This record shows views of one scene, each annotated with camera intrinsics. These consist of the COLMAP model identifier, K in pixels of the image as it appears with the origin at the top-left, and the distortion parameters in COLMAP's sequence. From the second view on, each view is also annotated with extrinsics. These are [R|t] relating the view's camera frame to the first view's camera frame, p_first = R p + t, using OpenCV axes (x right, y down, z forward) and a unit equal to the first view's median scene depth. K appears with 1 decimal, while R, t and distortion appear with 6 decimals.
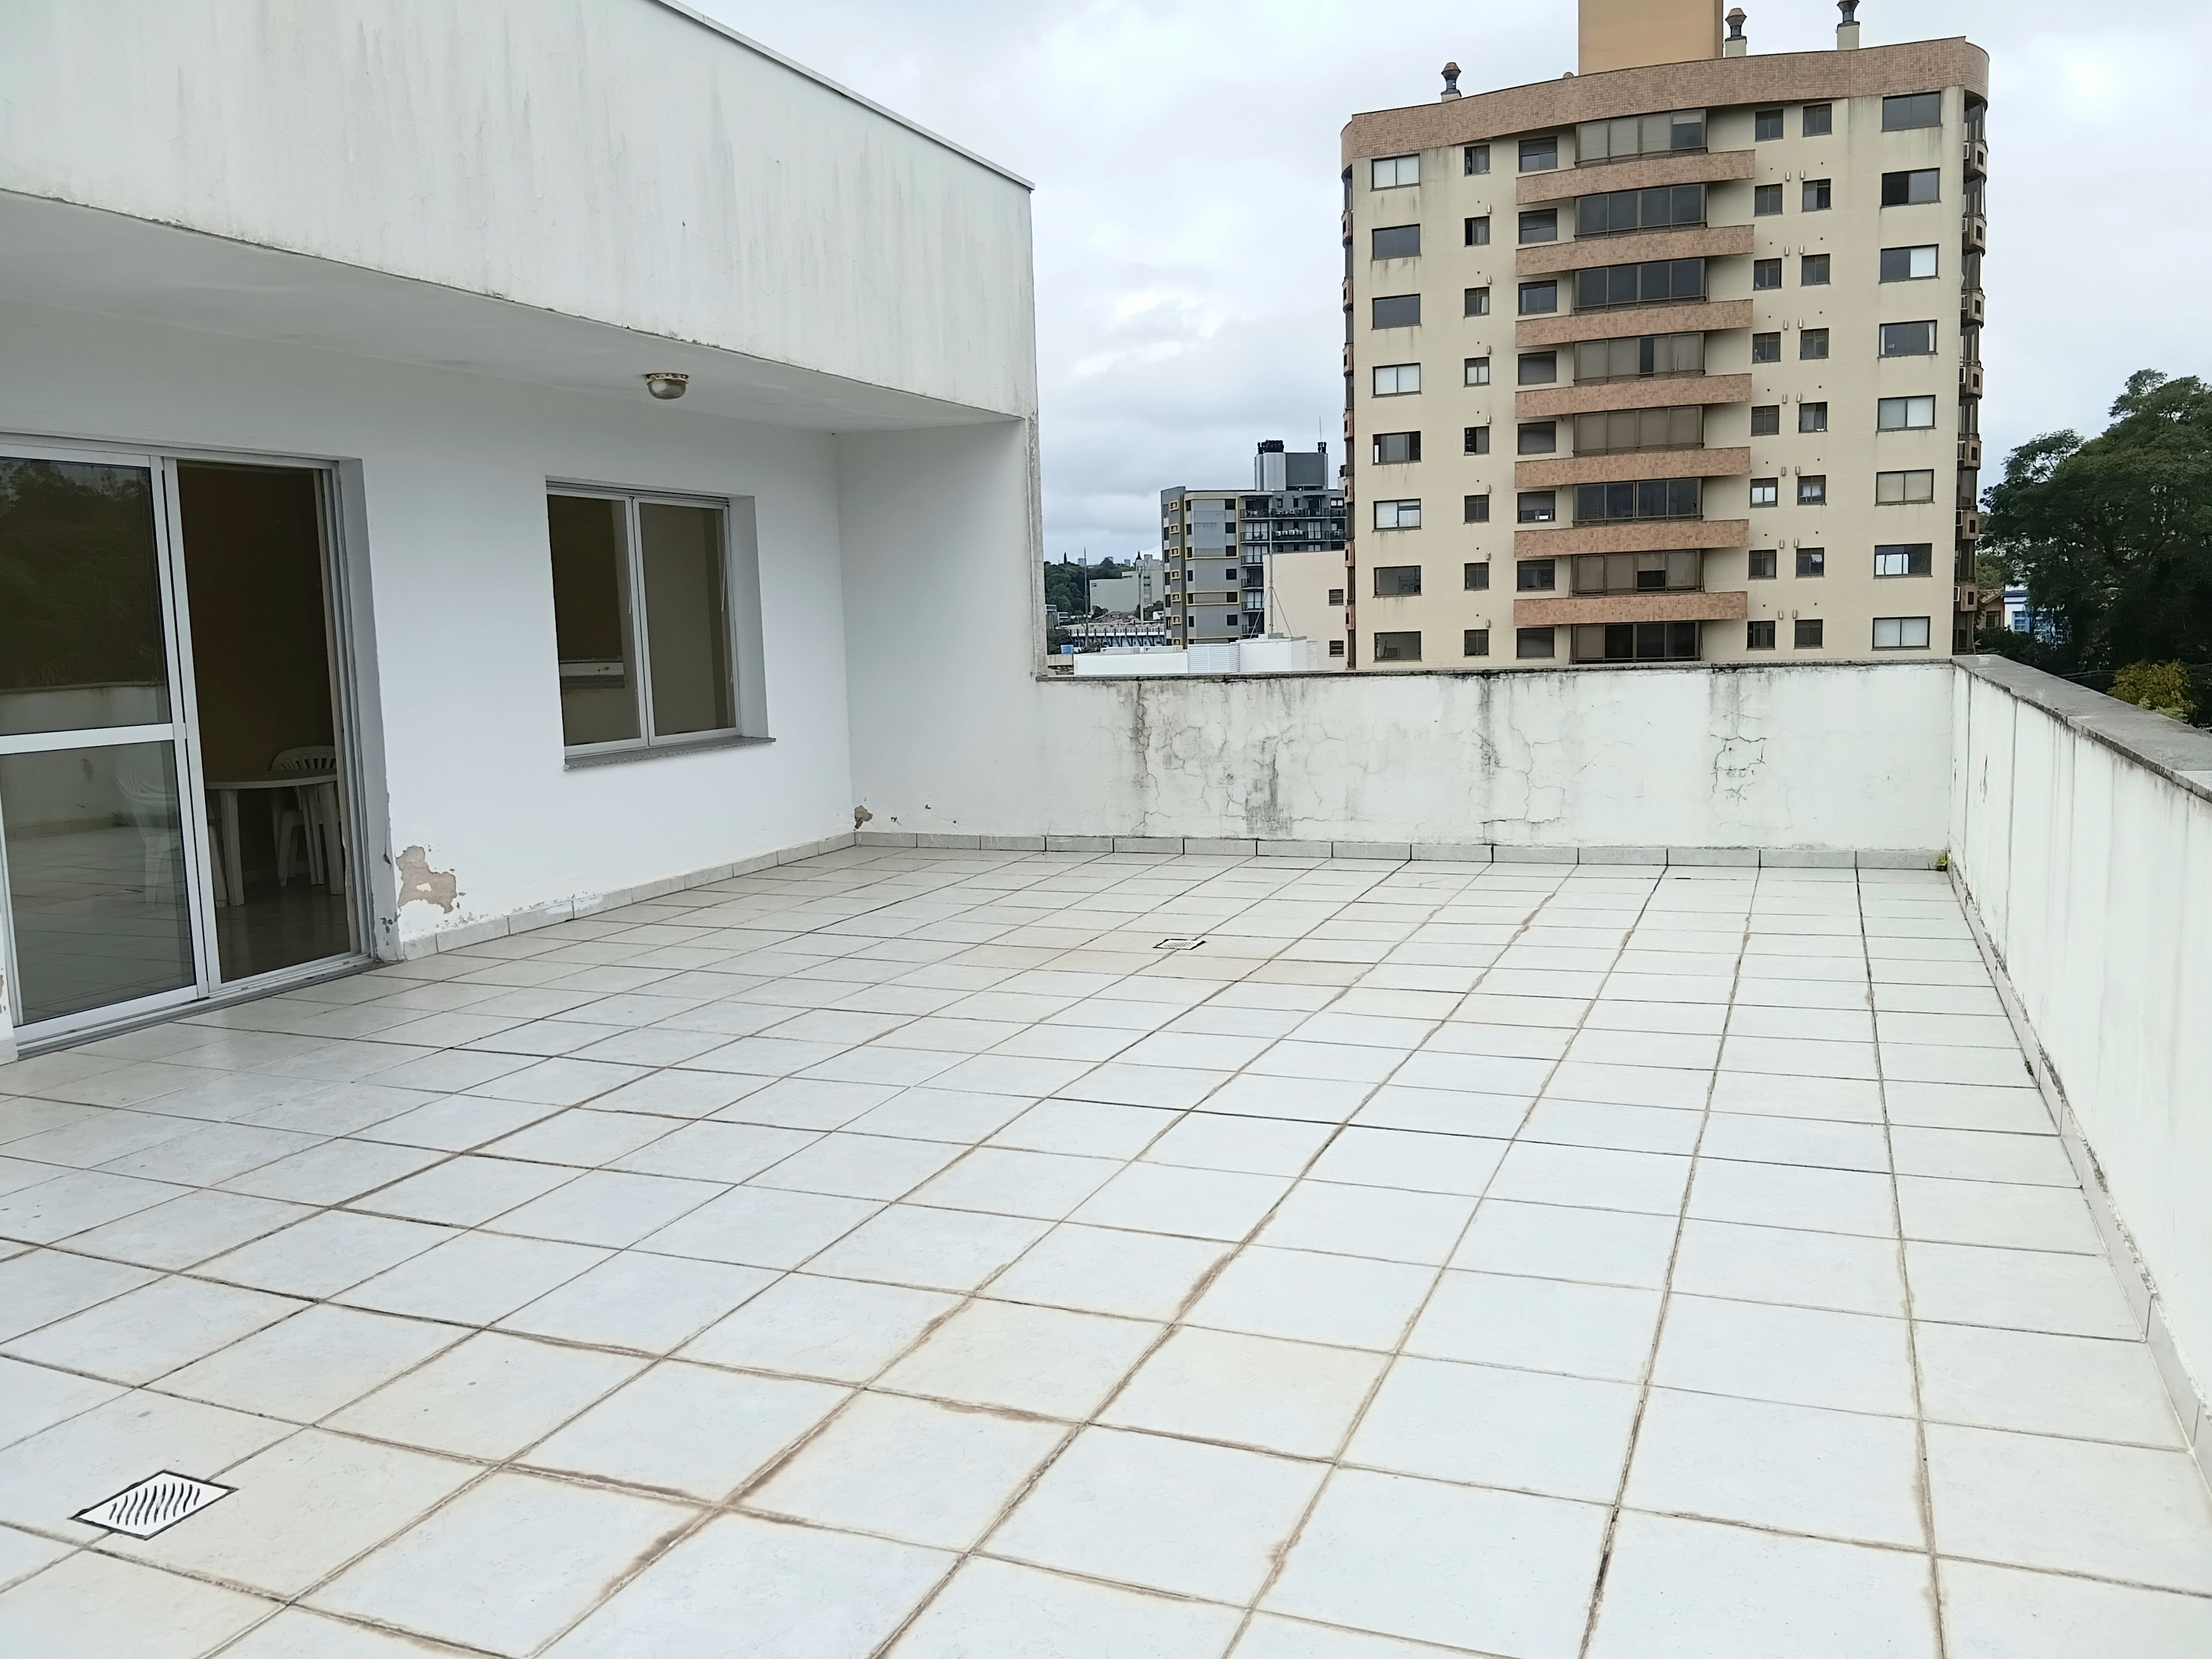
lens RADIAL K [[1727.1, 0, 1106.0], [0, 1727.1, 829.5], [0, 0, 1]] dist [0.082385, -0.161074]
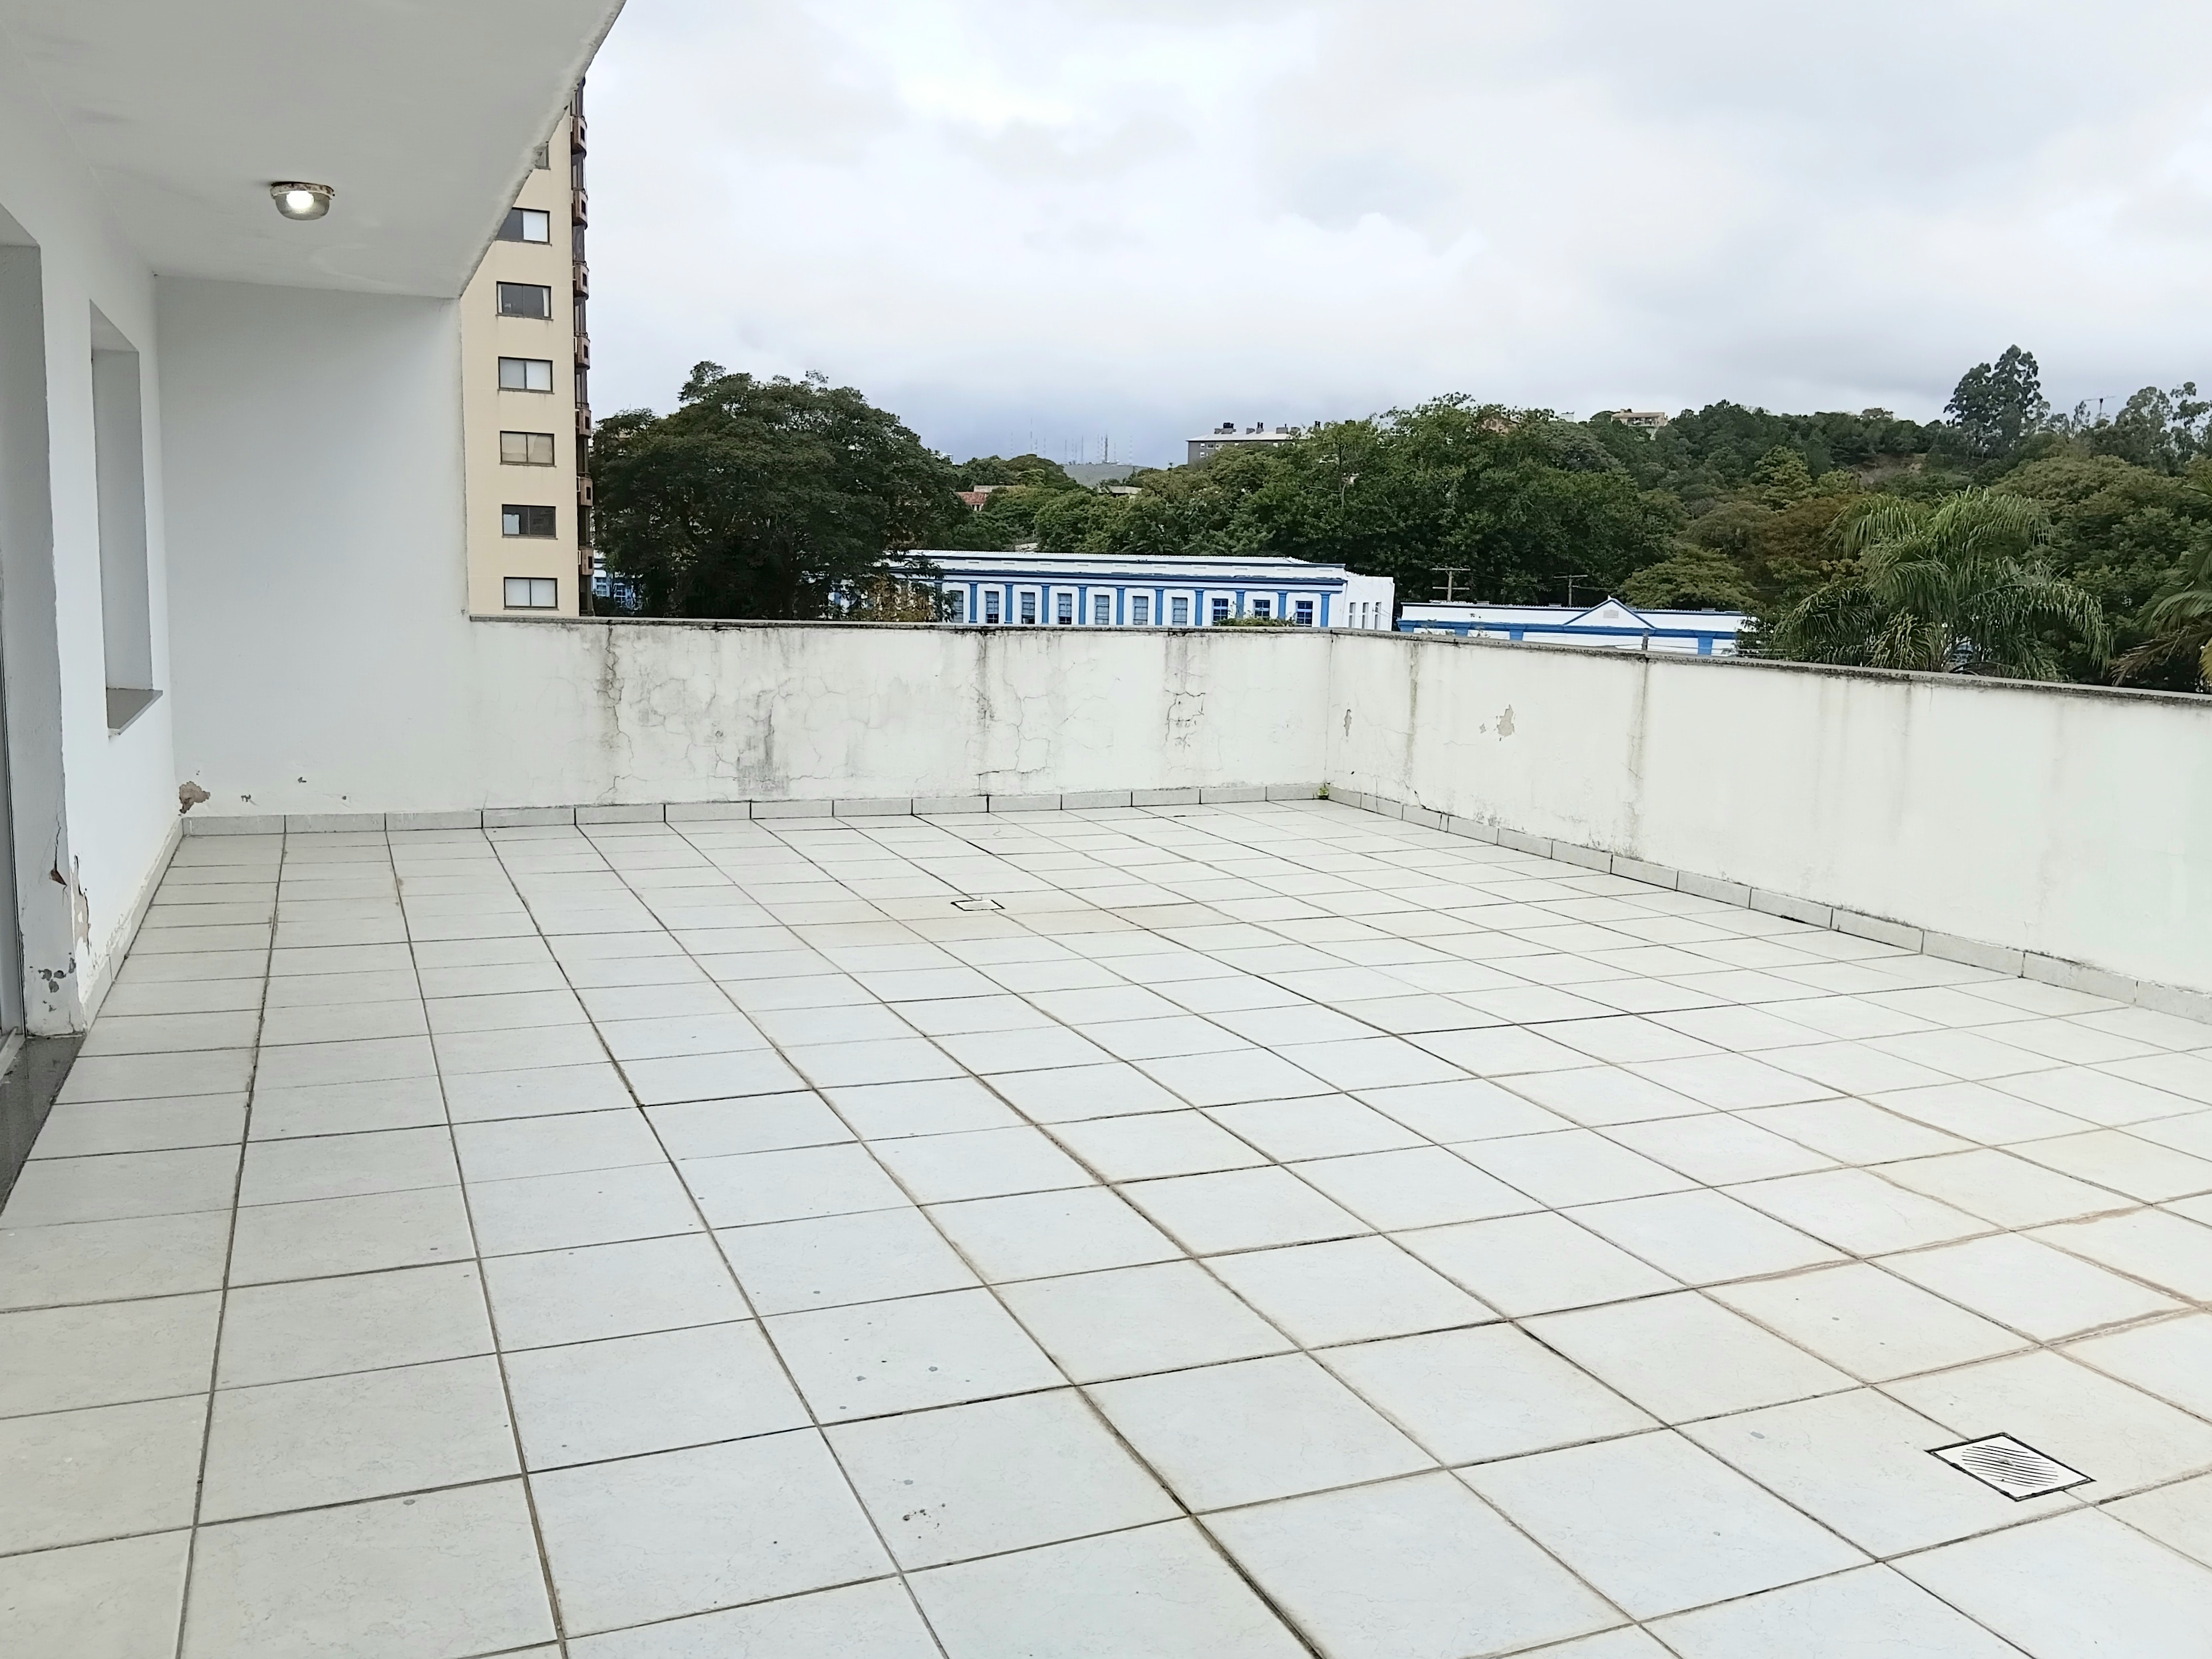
lens RADIAL K [[1772.6, 0, 1136.0], [0, 1772.6, 838.1], [0, 0, 1]] dist [0.102122, -0.221009]
pose [[0.682922, -0.058224, 0.728167, -0.465751], [0.039195, 0.998303, 0.043064, -0.007529], [-0.729439, -0.000869, 0.684046, 0.196117]]
